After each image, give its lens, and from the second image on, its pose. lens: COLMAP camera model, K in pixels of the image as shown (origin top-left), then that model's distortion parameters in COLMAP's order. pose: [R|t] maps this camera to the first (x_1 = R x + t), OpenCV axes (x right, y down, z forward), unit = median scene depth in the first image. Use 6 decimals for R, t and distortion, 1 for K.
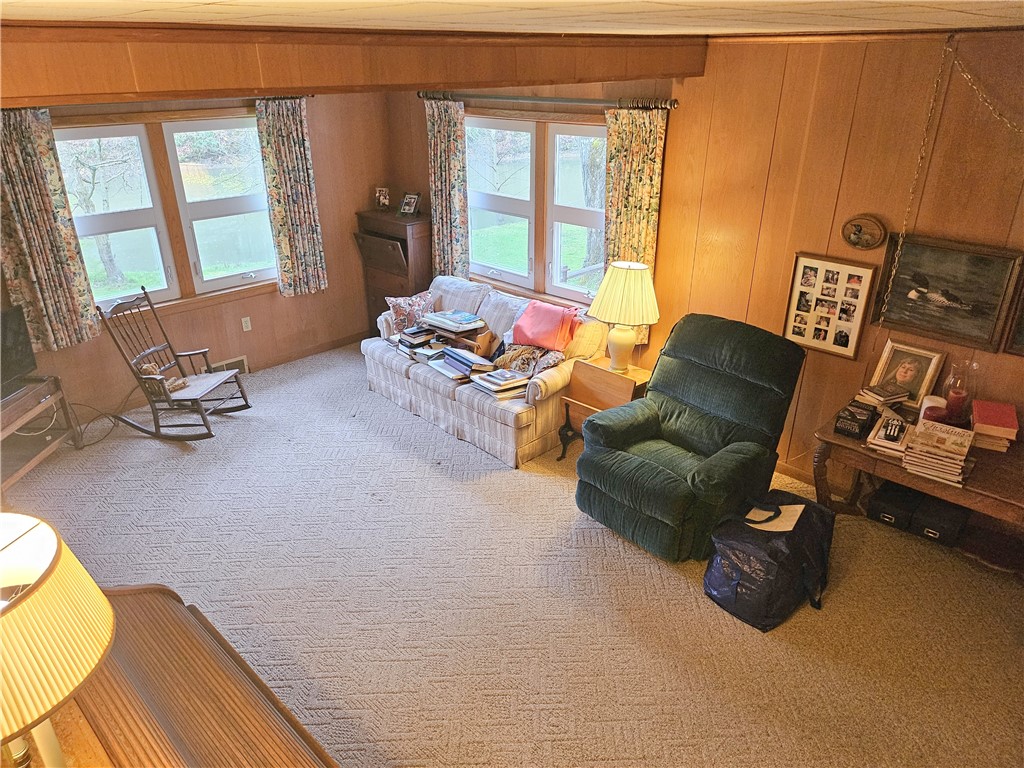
lens RADIAL K [[715.3, 0, 509.7], [0, 715.3, 393.1], [0, 0, 1]] dist [0.074177, -0.088348]
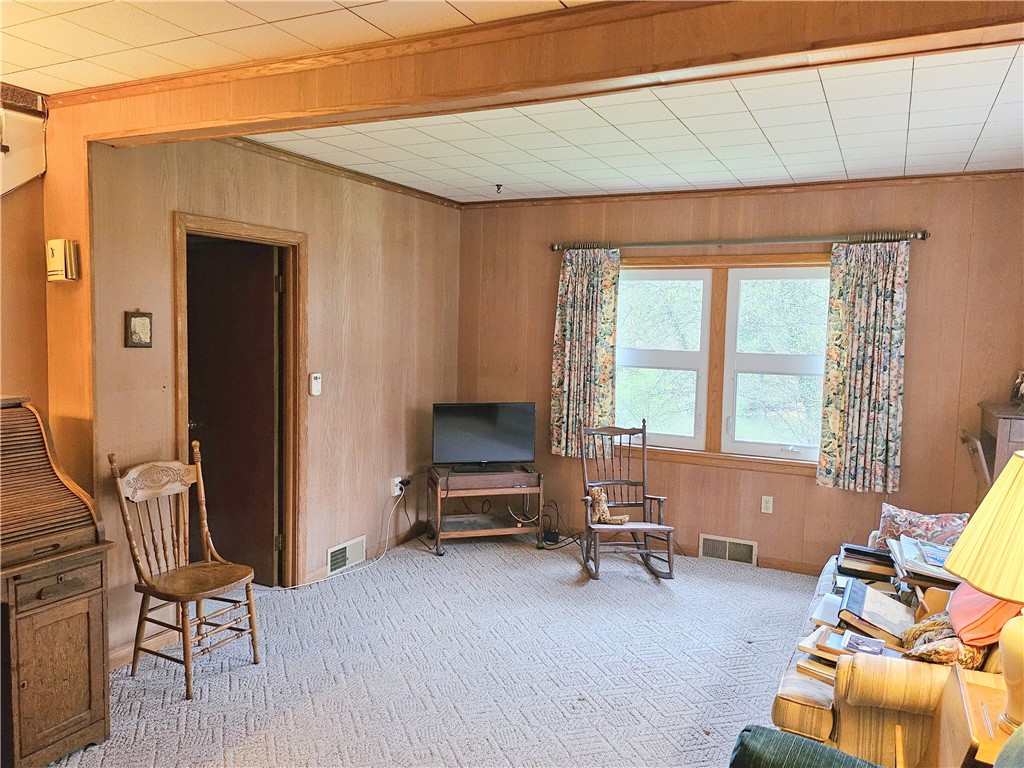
lens RADIAL K [[760.0, 0, 514.7], [0, 760.0, 387.8], [0, 0, 1]] dist [0.083233, -0.103451]
pose [[0.317529, 0.087636, -0.944190, 0.405077], [-0.422380, 0.904556, -0.058088, -0.052654], [0.848982, 0.417251, 0.324238, 0.506606]]
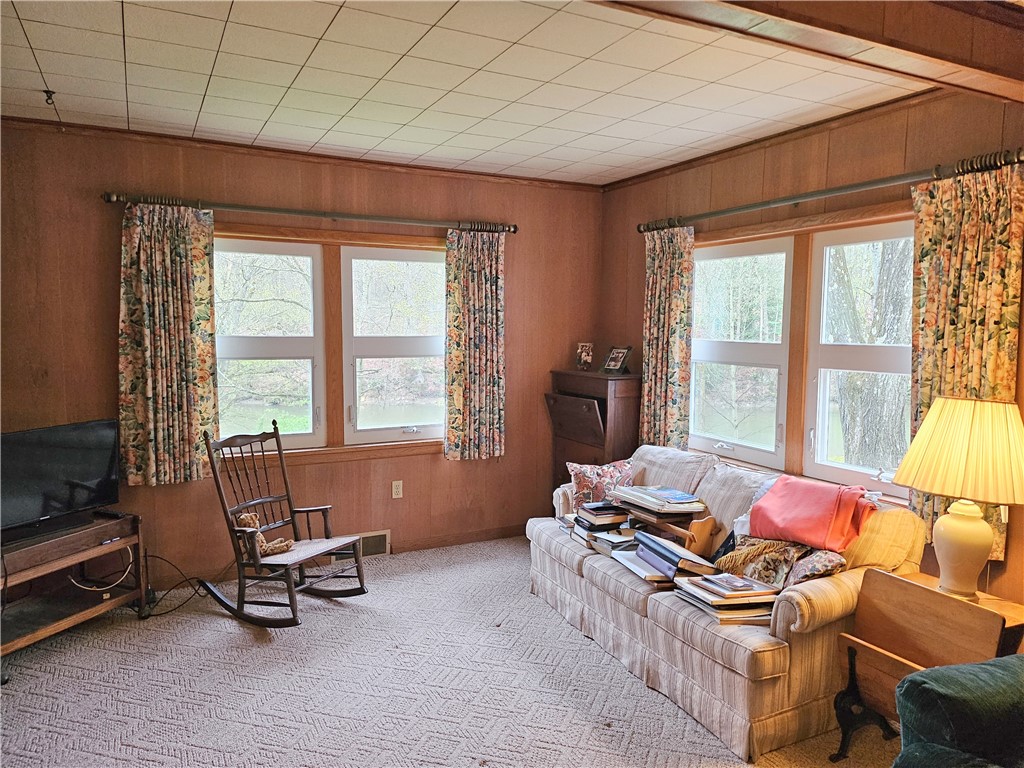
lens RADIAL K [[713.9, 0, 523.1], [0, 713.9, 384.6], [0, 0, 1]] dist [0.074717, -0.080044]
pose [[0.952912, 0.038121, -0.300842, 0.000644], [-0.138287, 0.937536, -0.319224, 0.034379], [0.269881, 0.345794, 0.898661, 0.339608]]
